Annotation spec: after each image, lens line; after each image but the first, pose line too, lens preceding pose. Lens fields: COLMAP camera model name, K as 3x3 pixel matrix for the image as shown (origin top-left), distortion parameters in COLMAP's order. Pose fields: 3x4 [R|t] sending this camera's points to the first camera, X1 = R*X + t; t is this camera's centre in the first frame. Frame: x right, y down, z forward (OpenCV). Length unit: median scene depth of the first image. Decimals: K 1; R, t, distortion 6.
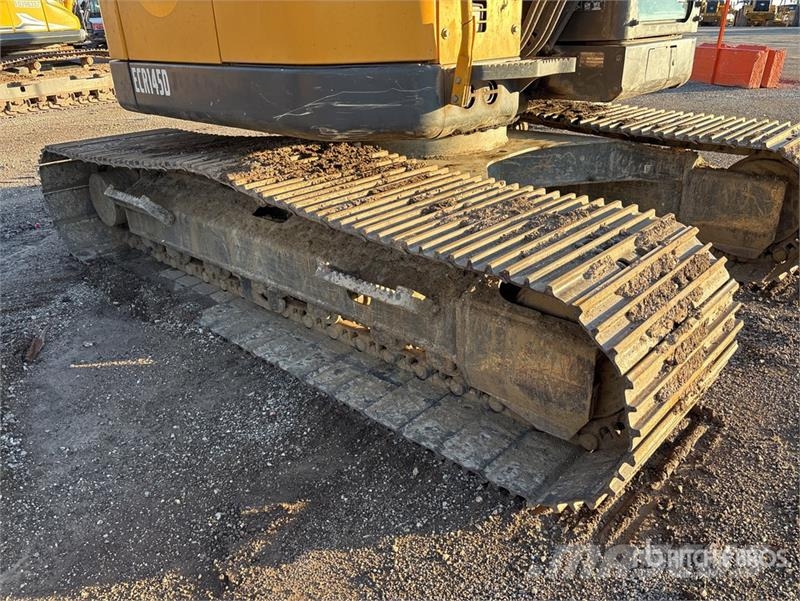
lens RADIAL K [[609.1, 0, 407.6], [0, 609.1, 310.1], [0, 0, 1]] dist [0.027180, -0.033332]
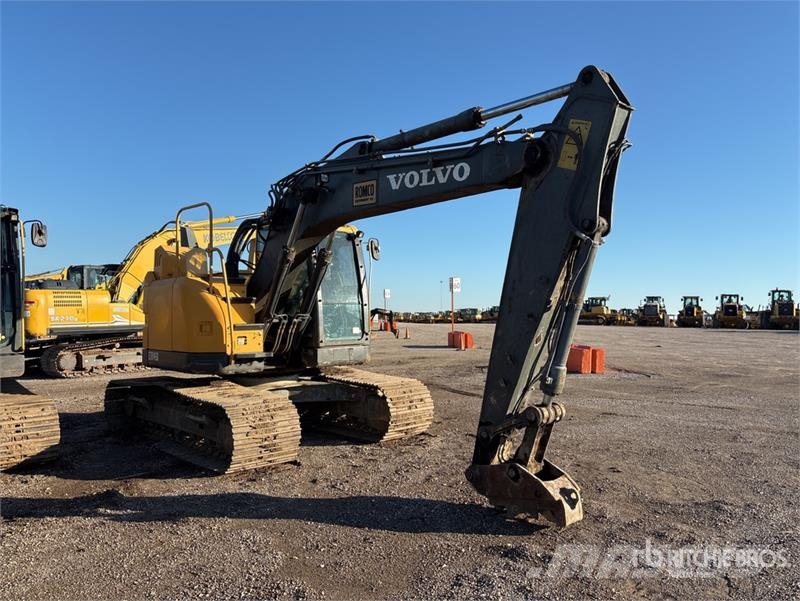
lens RADIAL K [[609.1, 0, 407.6], [0, 609.1, 310.1], [0, 0, 1]] dist [0.027180, -0.033332]
pose [[0.997092, 0.022492, -0.072806, 0.698251], [-0.051673, 0.901783, -0.429090, 0.429590], [0.056004, 0.431604, 0.900323, -1.150351]]
